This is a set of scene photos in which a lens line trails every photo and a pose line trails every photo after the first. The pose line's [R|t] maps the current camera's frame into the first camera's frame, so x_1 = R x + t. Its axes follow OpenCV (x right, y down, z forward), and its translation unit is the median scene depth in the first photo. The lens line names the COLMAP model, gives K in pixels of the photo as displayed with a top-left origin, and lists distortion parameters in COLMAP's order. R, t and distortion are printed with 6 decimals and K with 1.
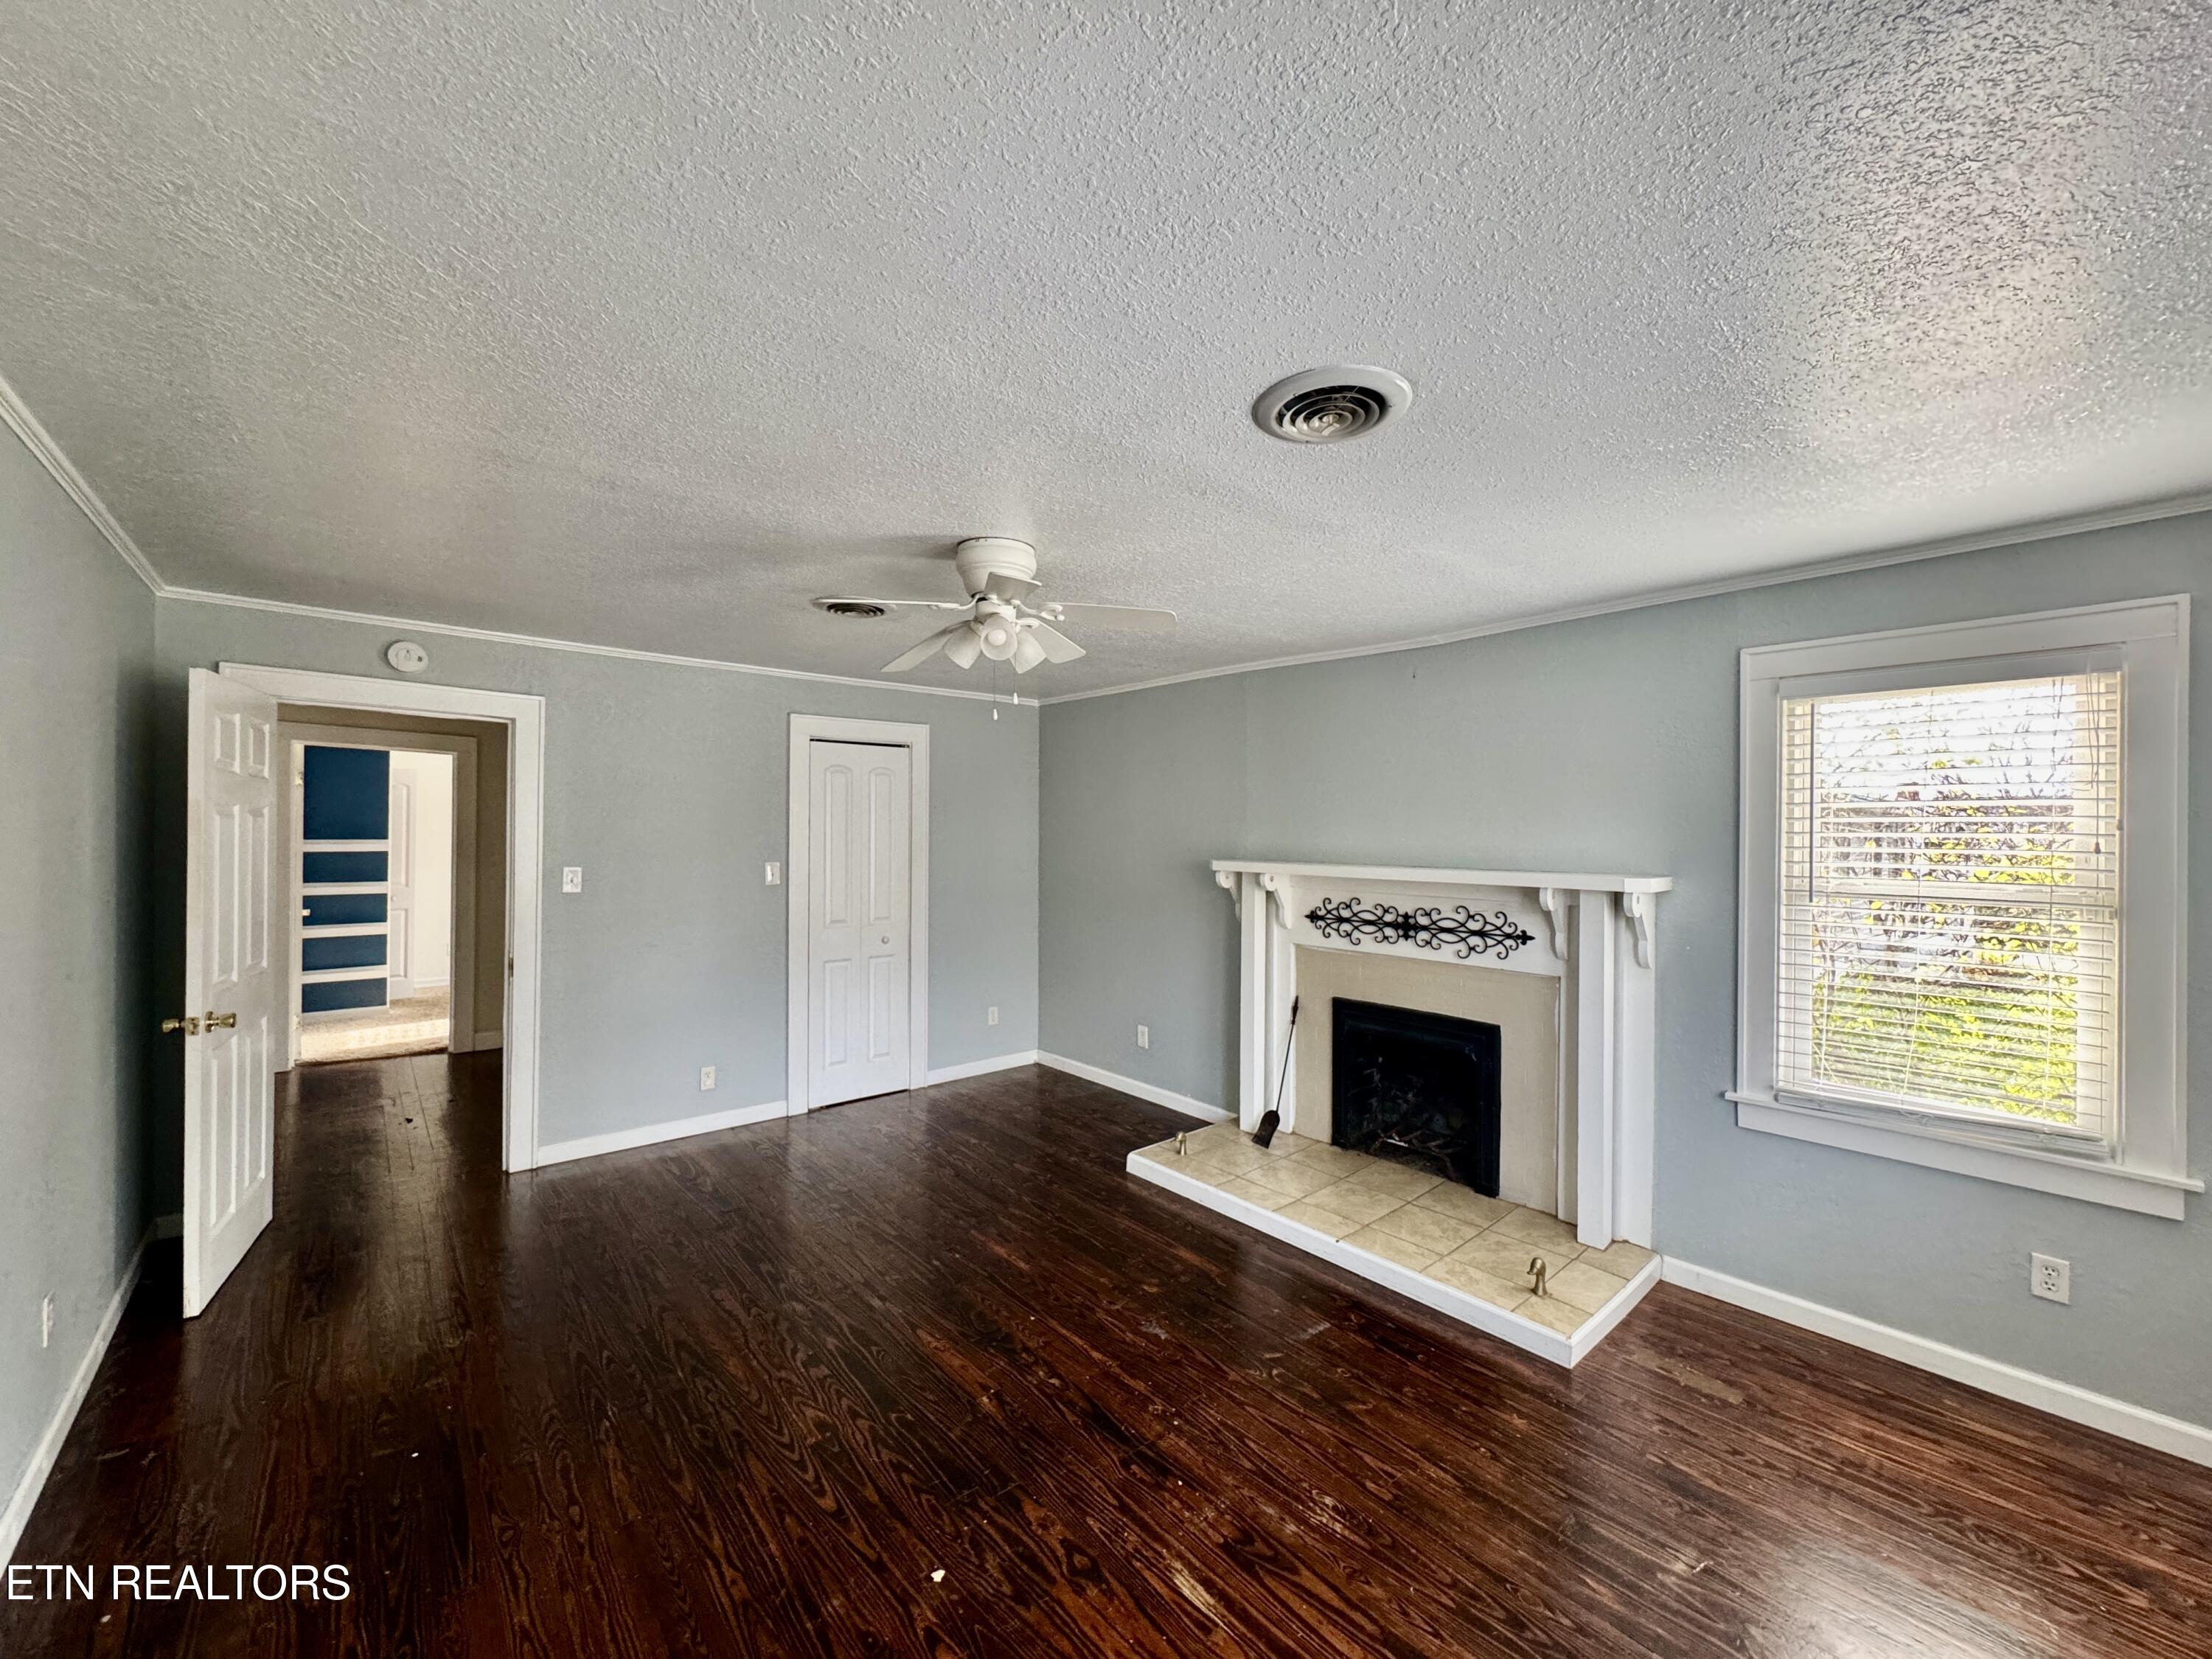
lens RADIAL K [[926.1, 0, 1114.6], [0, 926.1, 828.9], [0, 0, 1]] dist [-0.009398, -0.000154]
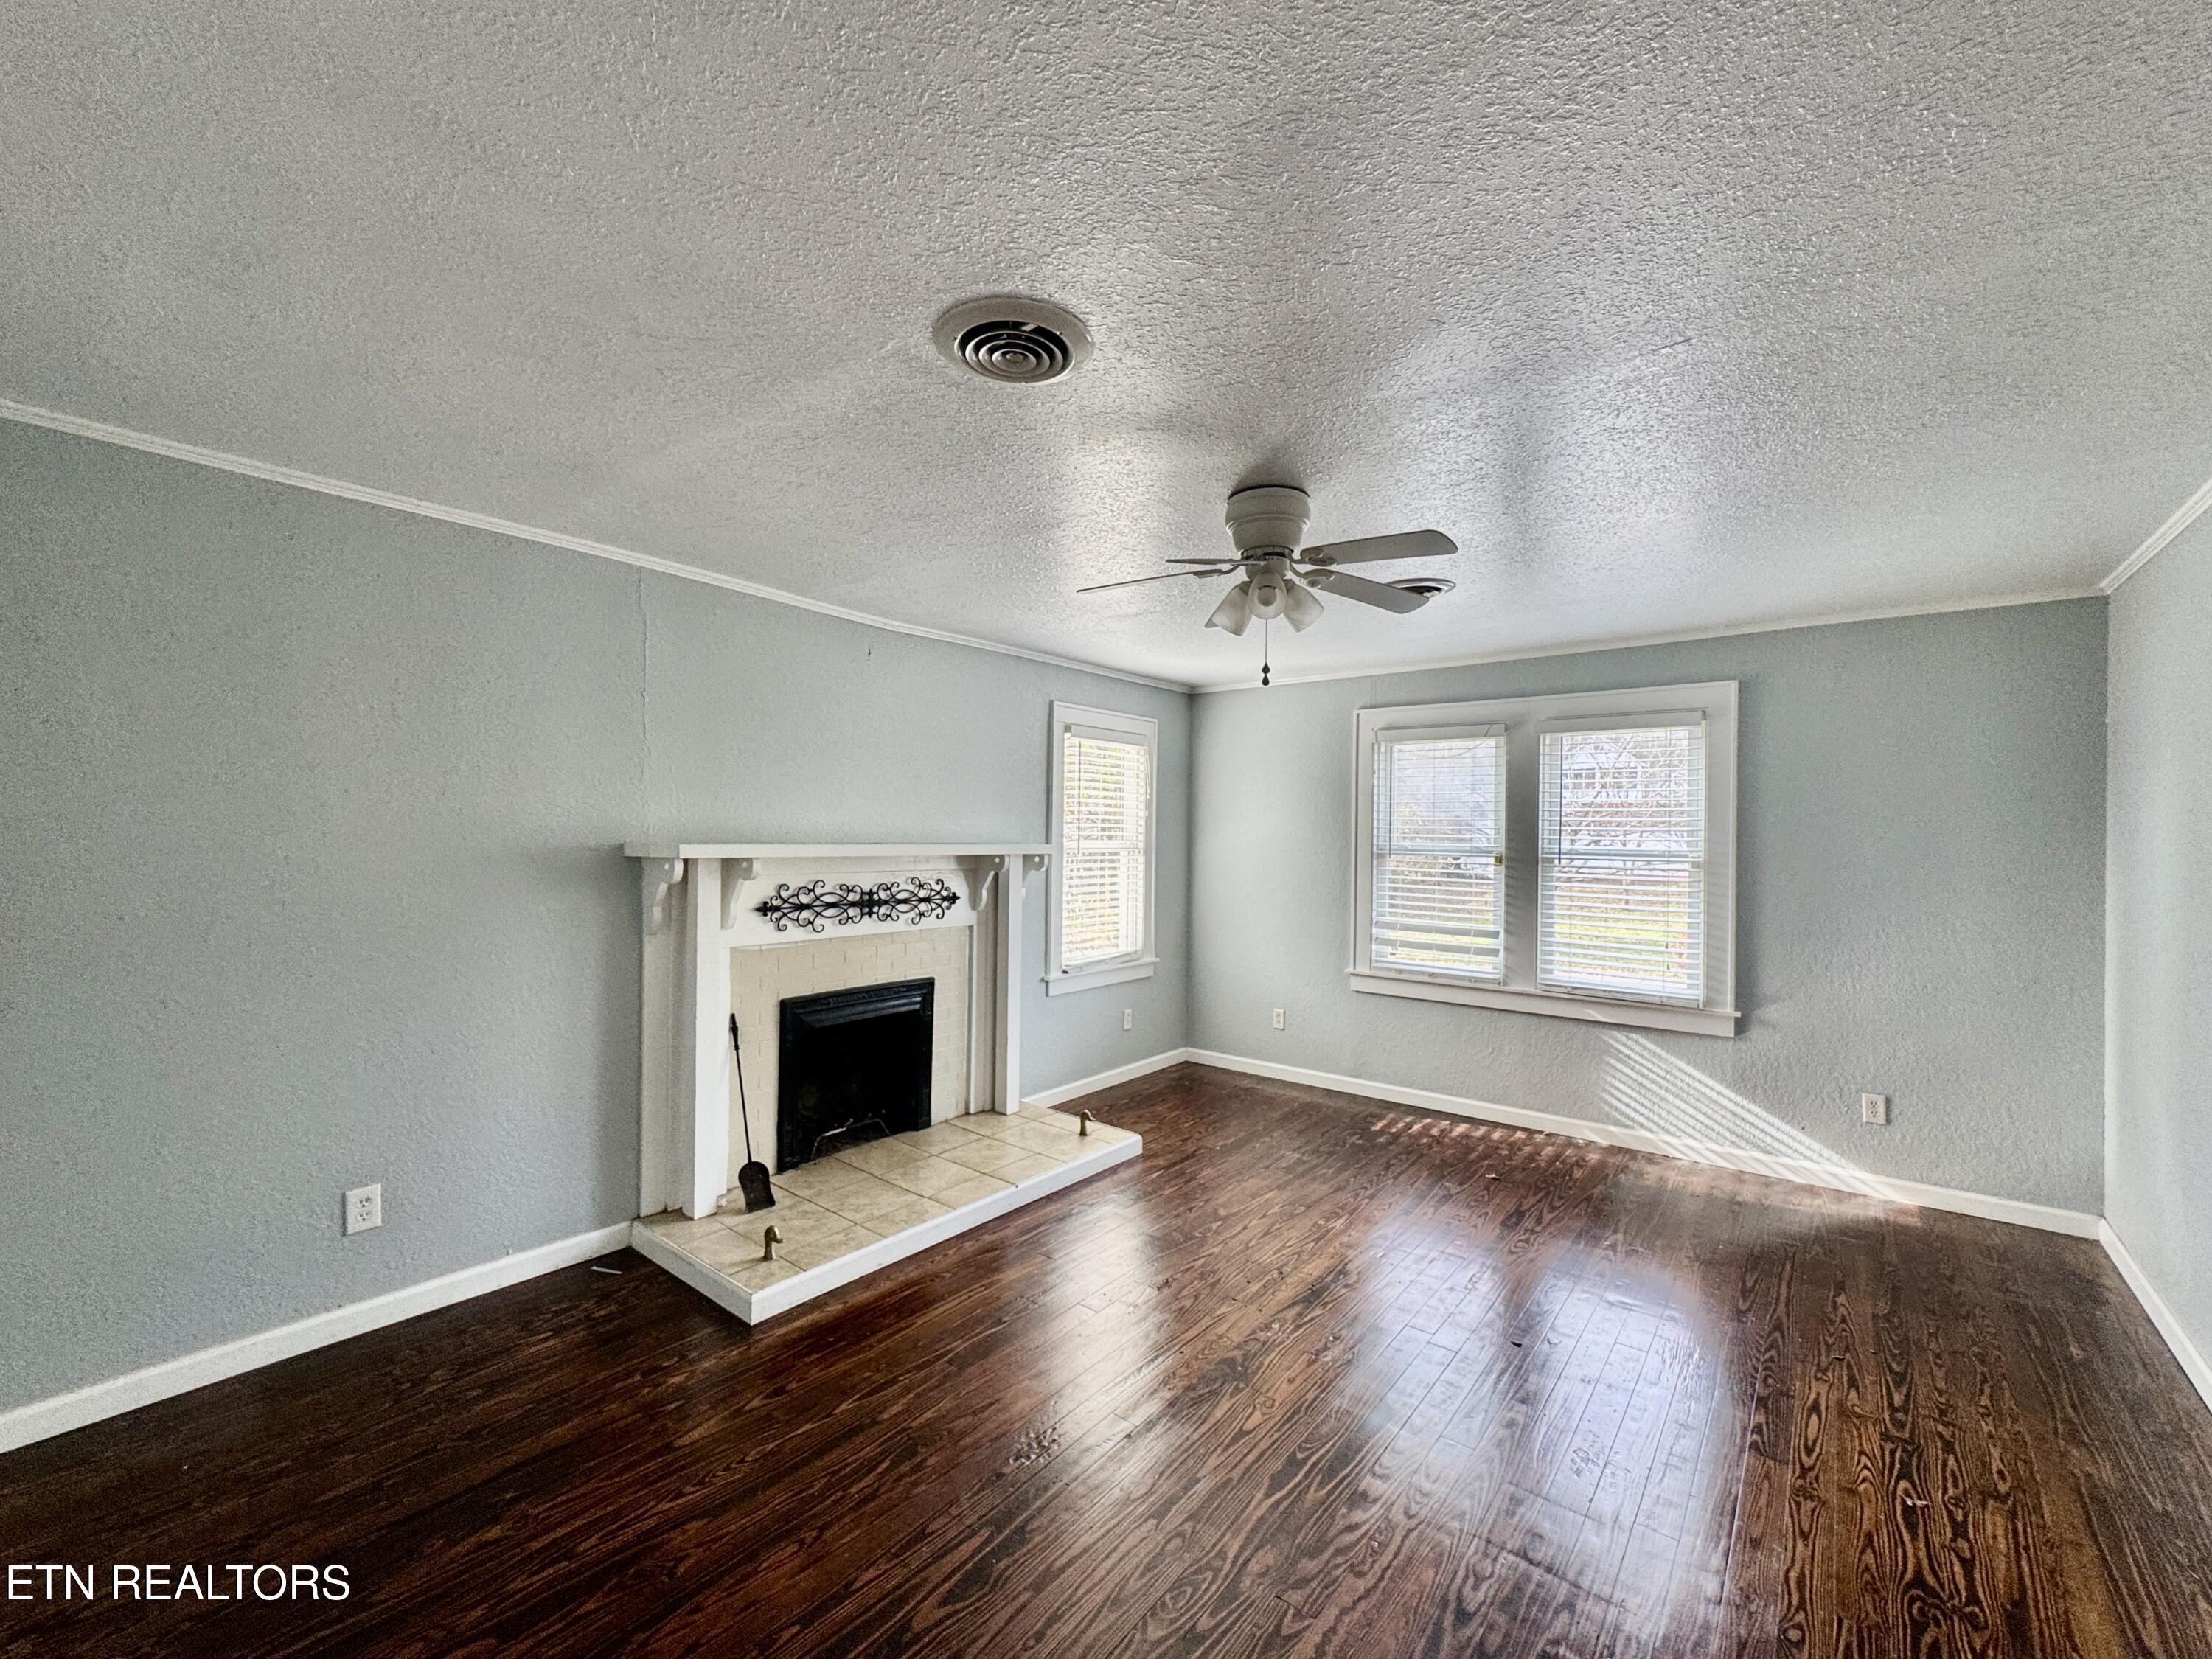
lens RADIAL K [[926.1, 0, 1114.2], [0, 926.1, 815.6], [0, 0, 1]] dist [-0.009398, -0.000154]
pose [[-0.217112, 0.007542, 0.976118, -0.715880], [-0.017501, 0.999779, -0.011618, 0.017280], [-0.975990, -0.019605, -0.216932, 0.954351]]
